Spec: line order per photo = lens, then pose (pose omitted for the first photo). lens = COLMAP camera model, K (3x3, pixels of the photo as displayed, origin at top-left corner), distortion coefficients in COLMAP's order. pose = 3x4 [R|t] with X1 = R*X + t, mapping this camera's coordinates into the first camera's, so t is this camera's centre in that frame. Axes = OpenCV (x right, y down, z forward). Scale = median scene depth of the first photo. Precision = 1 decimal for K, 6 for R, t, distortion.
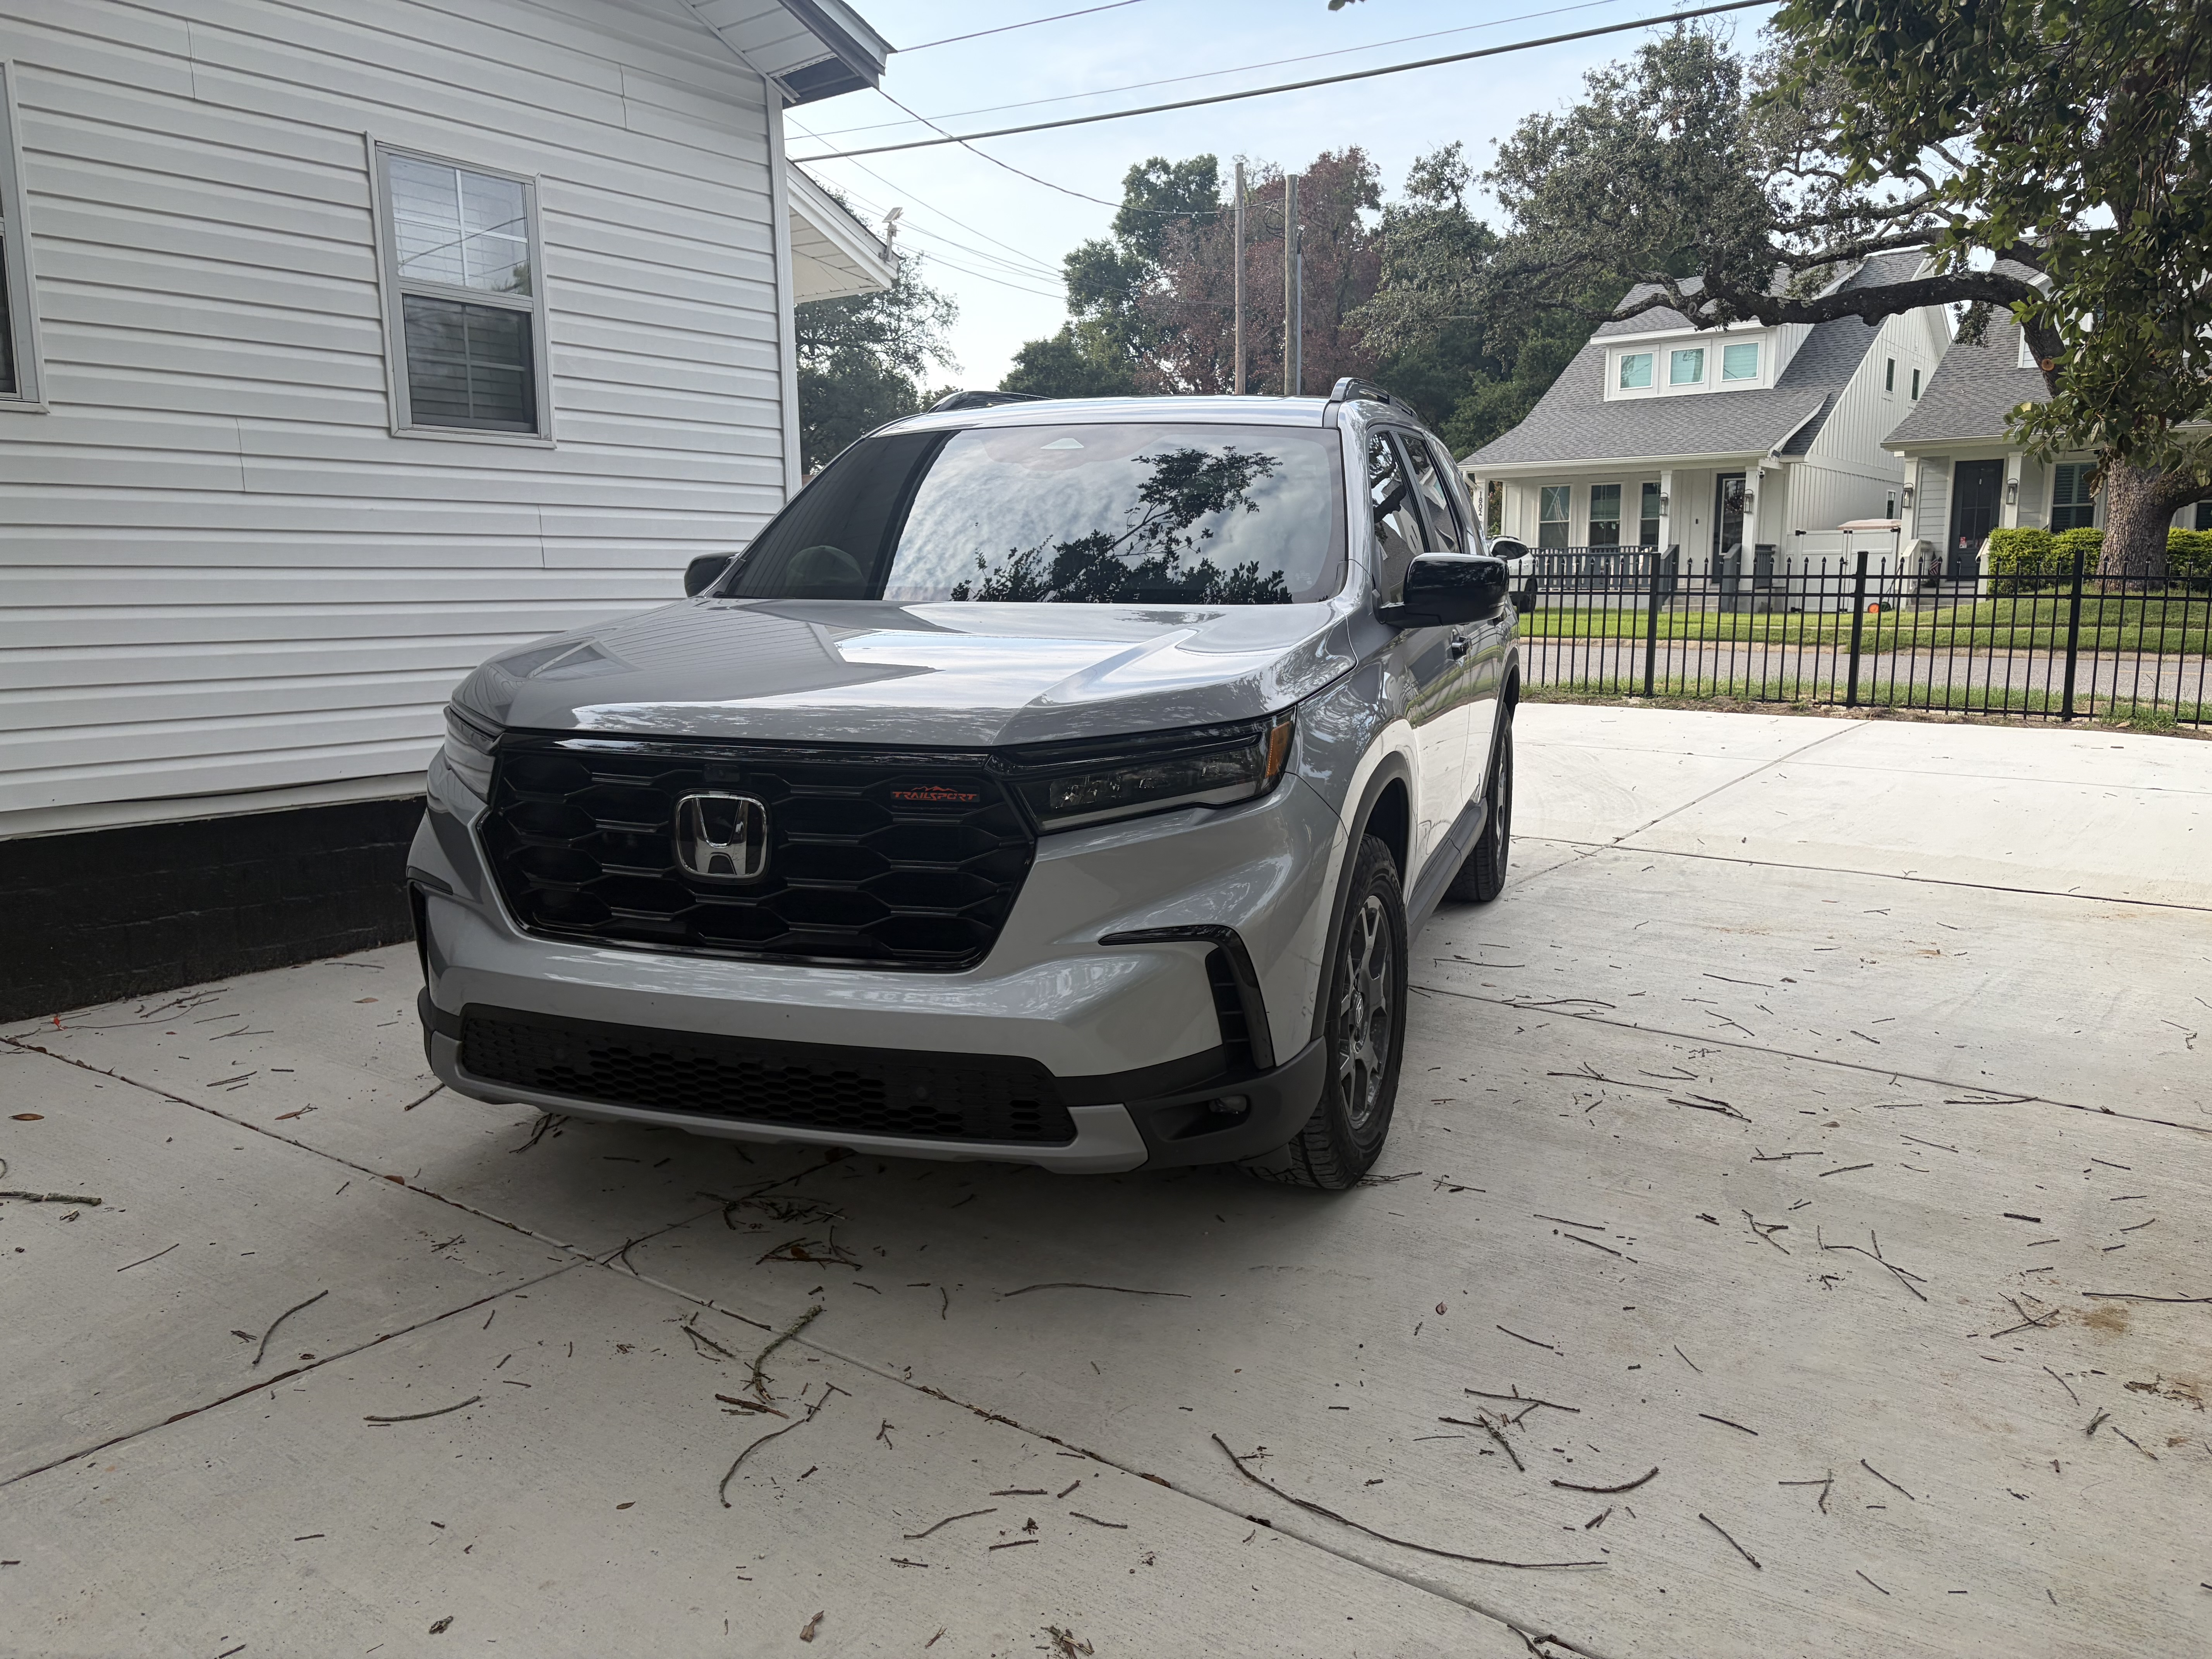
lens RADIAL K [[1664.6, 0, 1188.8], [0, 1664.6, 820.0], [0, 0, 1]] dist [0.116571, -0.215110]
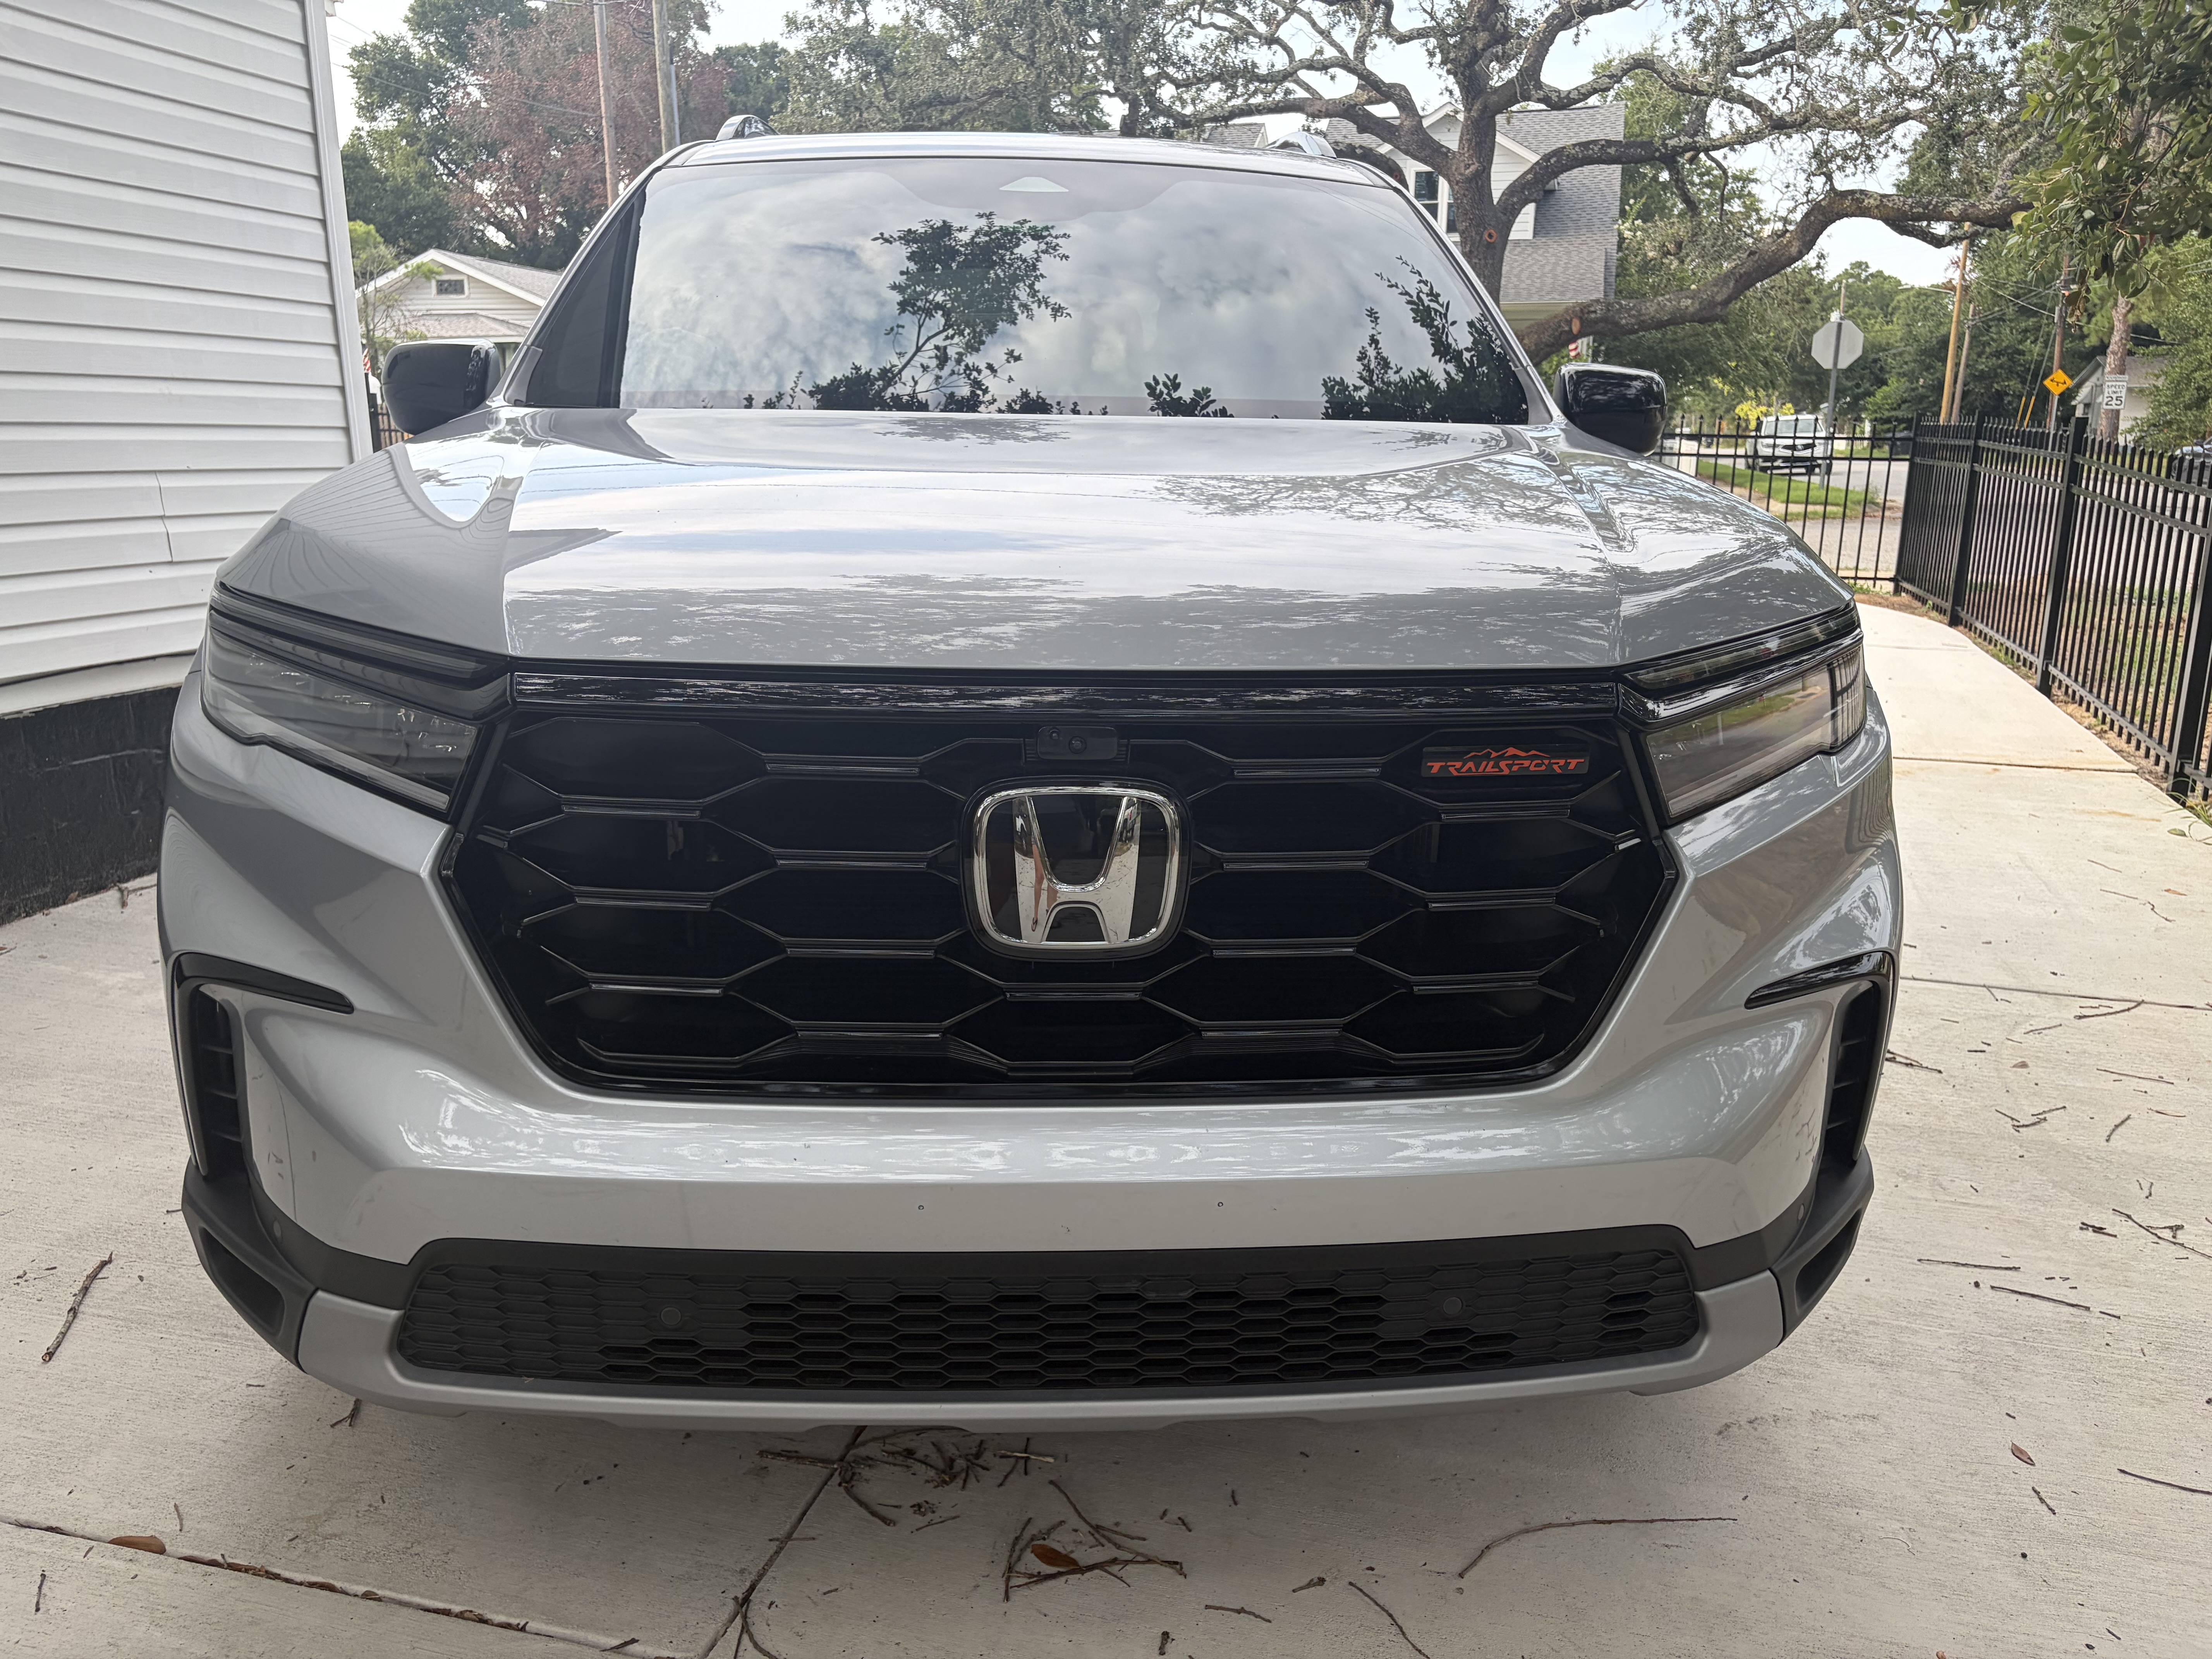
lens RADIAL K [[1623.3, 0, 1106.0], [0, 1623.3, 829.5], [0, 0, 1]] dist [0.026704, -0.003368]
pose [[0.933234, -0.073824, 0.351602, -0.302899], [0.041400, 0.994239, 0.098869, -0.033818], [-0.356875, -0.077711, 0.930914, 0.382204]]
